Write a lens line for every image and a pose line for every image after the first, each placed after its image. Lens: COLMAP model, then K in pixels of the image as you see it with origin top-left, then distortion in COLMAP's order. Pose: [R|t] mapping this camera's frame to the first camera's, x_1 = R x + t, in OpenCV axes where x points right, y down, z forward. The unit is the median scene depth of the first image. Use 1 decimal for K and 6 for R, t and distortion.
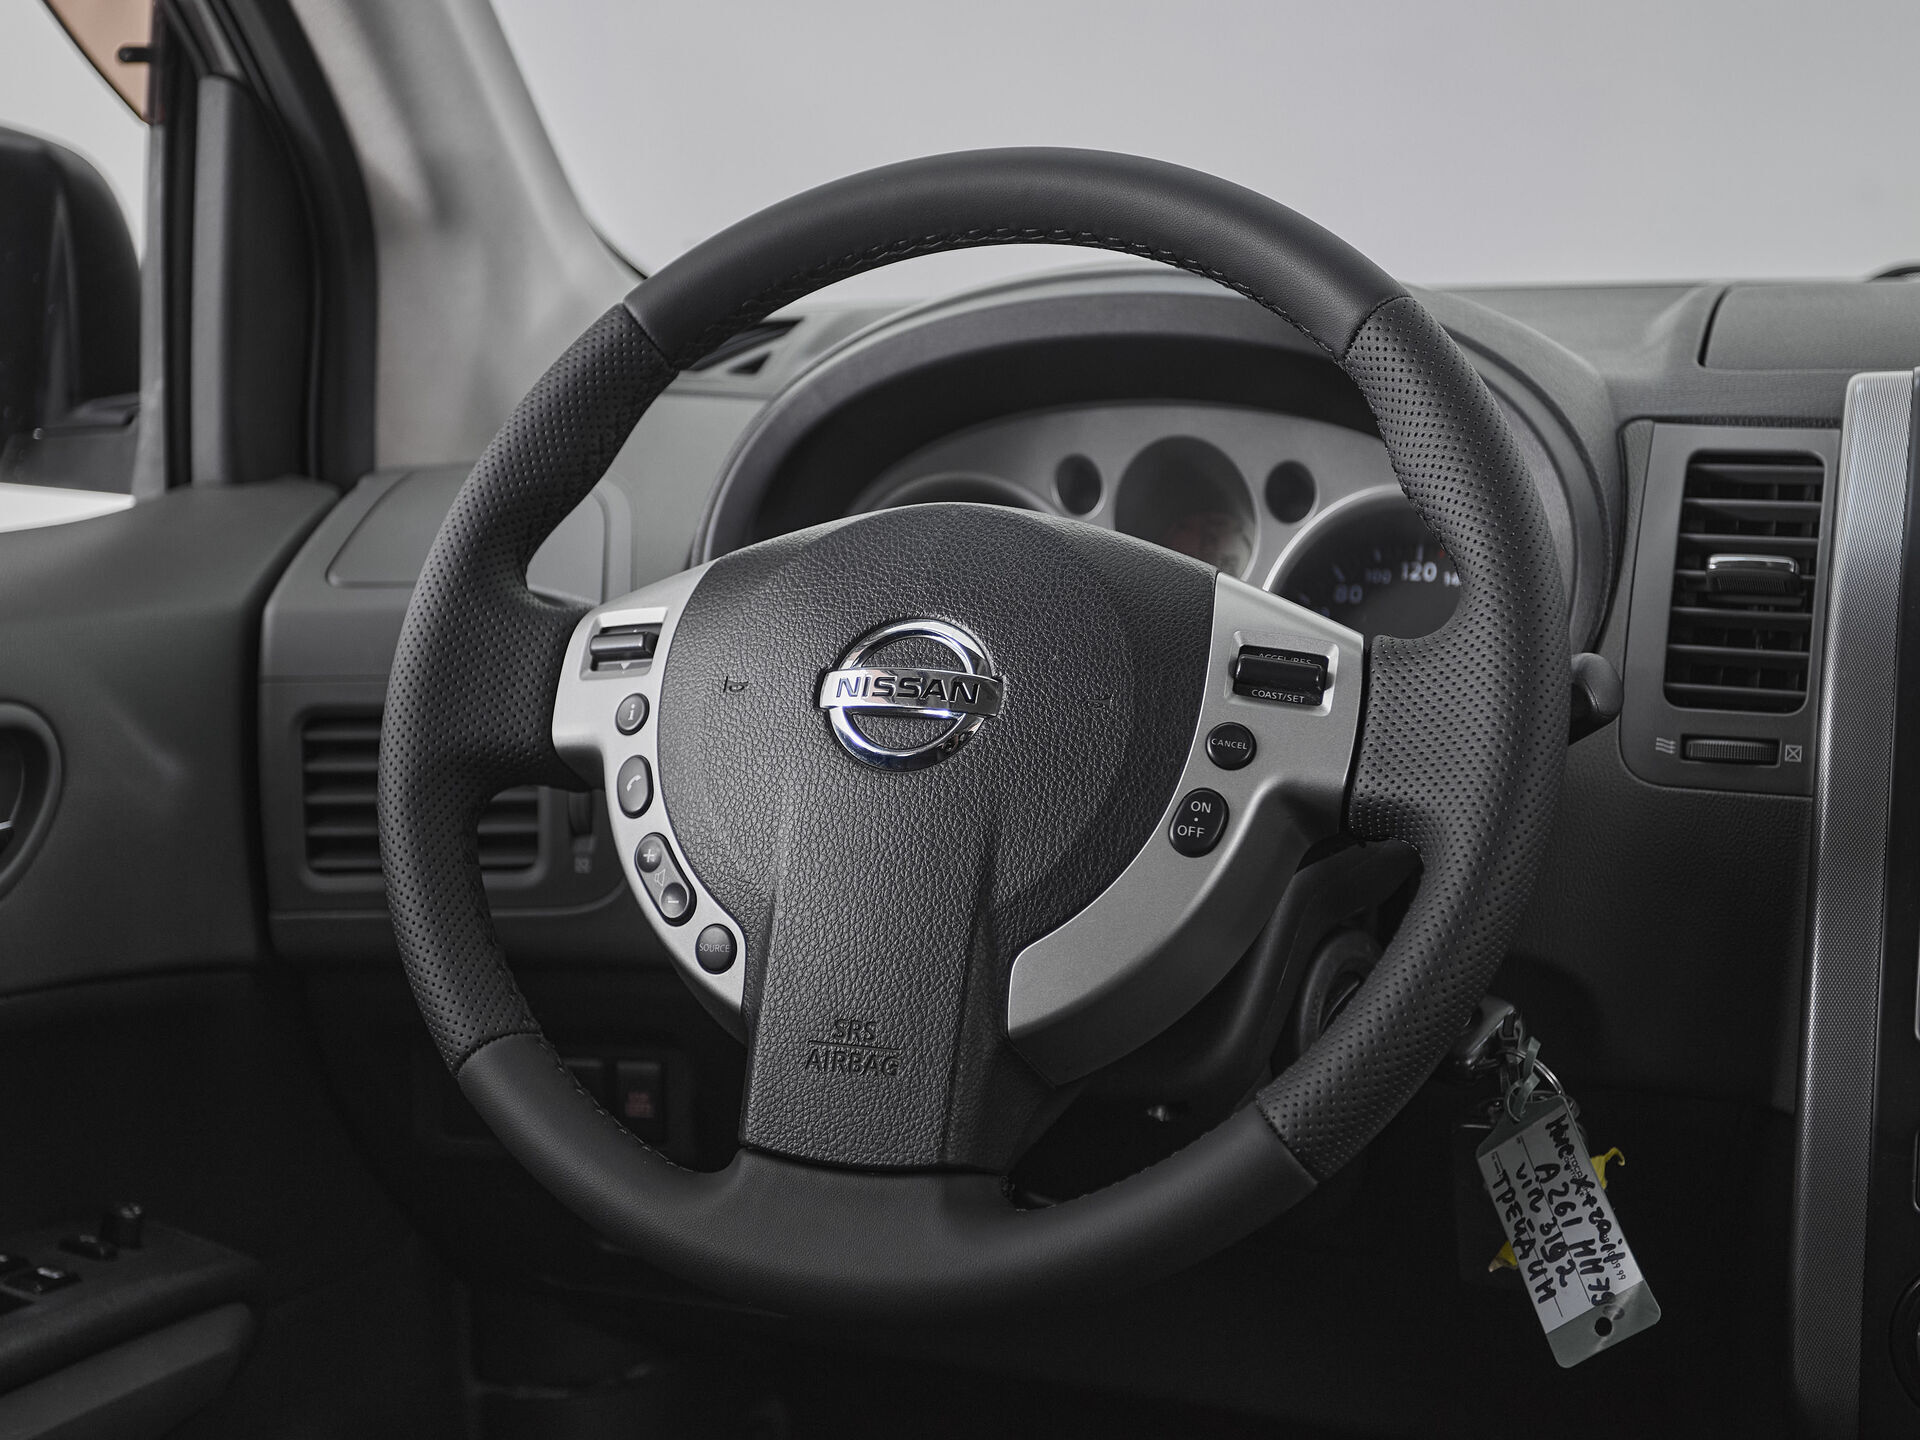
lens RADIAL K [[2471.6, 0, 1034.1], [0, 2471.6, 723.9], [0, 0, 1]] dist [0.028584, 0.000000]
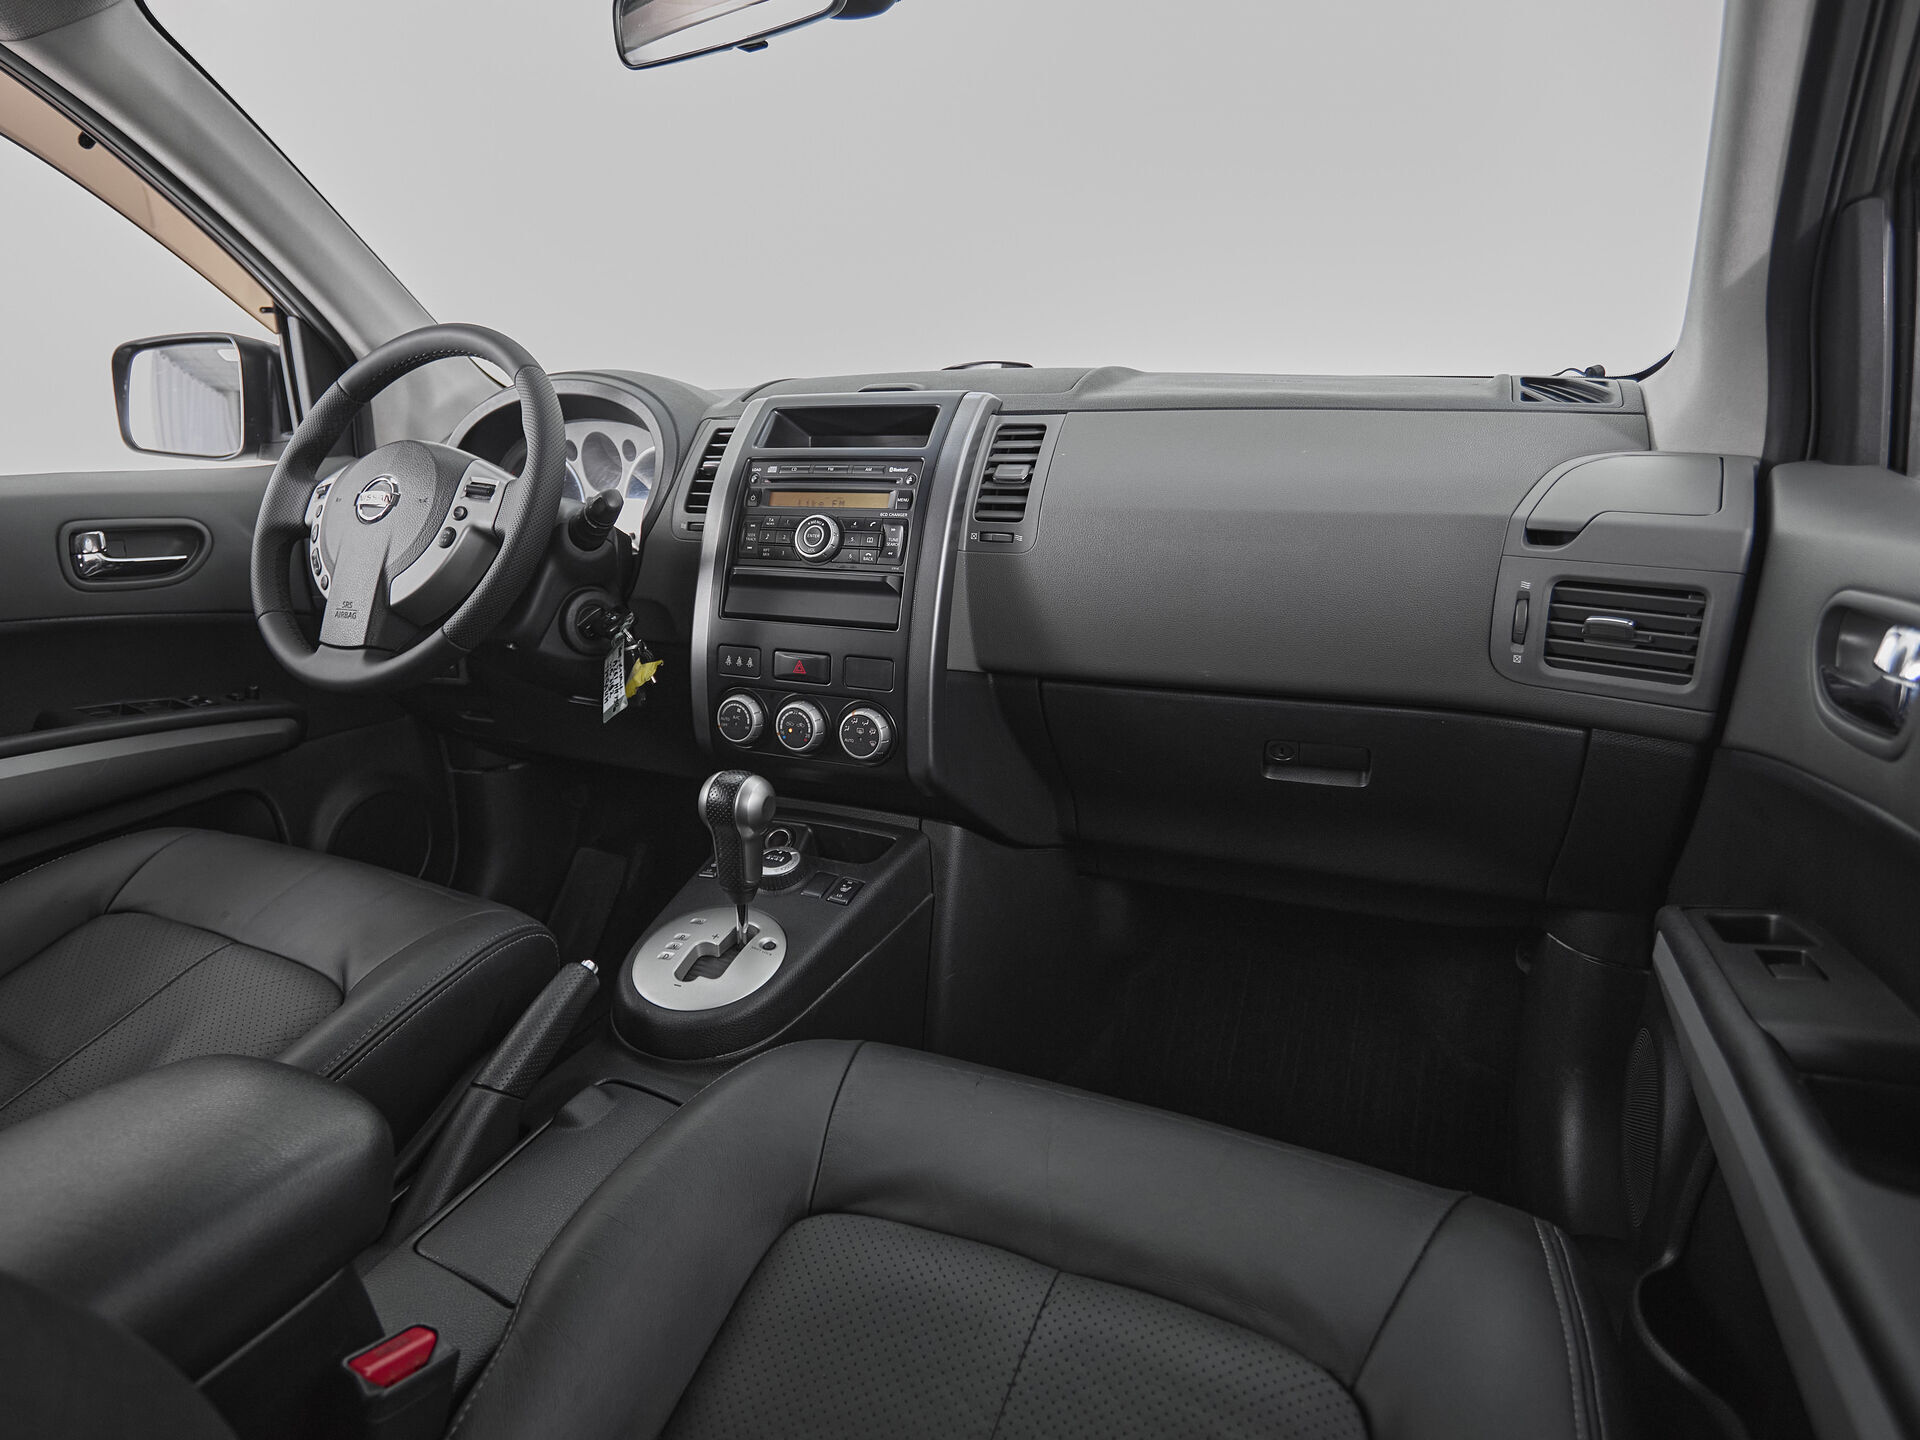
lens RADIAL K [[945.1, 0, 915.2], [0, 945.1, 669.0], [0, 0, 1]] dist [-0.008772, 0.003281]
pose [[0.996626, 0.008863, -0.081596, 0.622352], [-0.003335, 0.997705, 0.067630, 0.101526], [0.082008, -0.067129, 0.994368, -0.112050]]
